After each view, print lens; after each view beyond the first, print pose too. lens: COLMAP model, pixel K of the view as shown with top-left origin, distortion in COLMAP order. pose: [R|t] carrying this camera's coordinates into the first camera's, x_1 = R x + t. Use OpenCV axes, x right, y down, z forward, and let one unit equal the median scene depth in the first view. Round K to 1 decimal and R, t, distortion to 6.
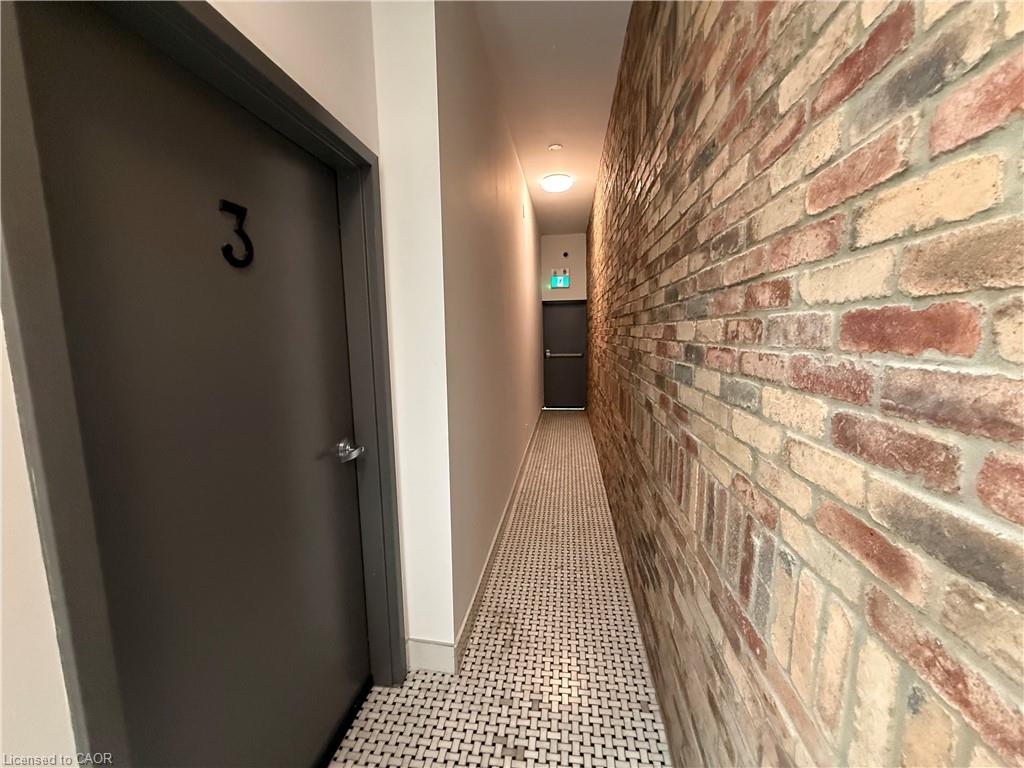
lens RADIAL K [[408.7, 0, 512.0], [0, 408.7, 384.0], [0, 0, 1]] dist [0.001185, 0.000060]
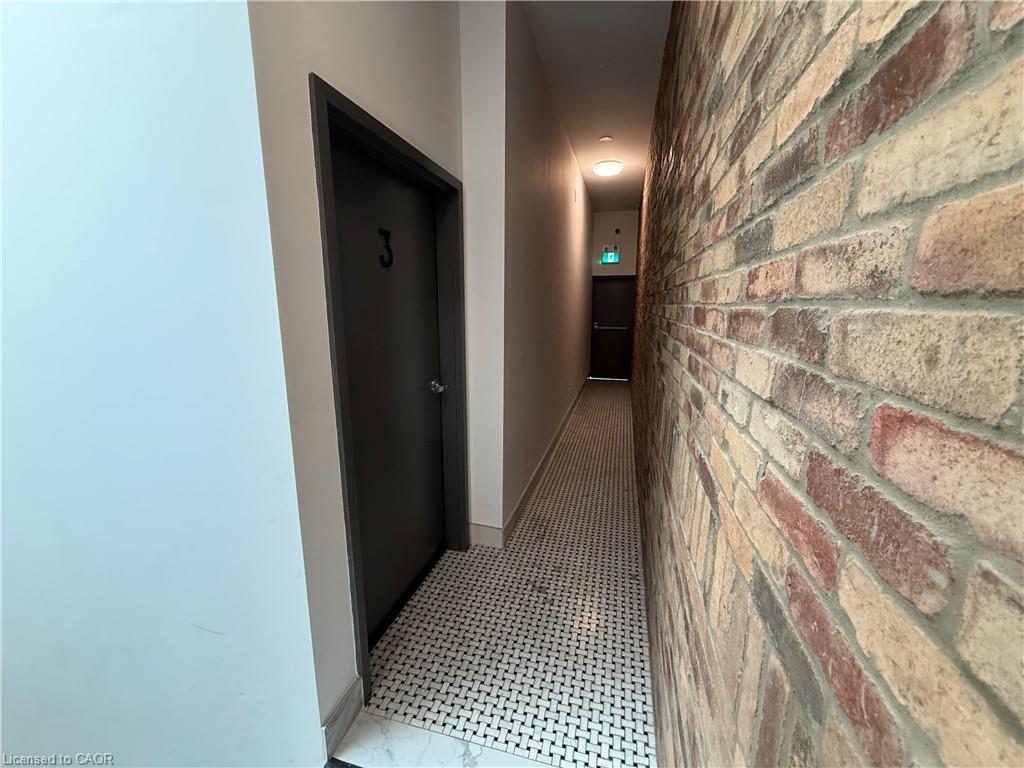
lens RADIAL K [[408.7, 0, 512.0], [0, 408.7, 384.0], [0, 0, 1]] dist [0.001185, 0.000060]
pose [[0.991340, 0.045307, -0.123254, 0.044276], [-0.036757, 0.996814, 0.070781, 0.031785], [0.126068, -0.065638, 0.989848, -0.368879]]
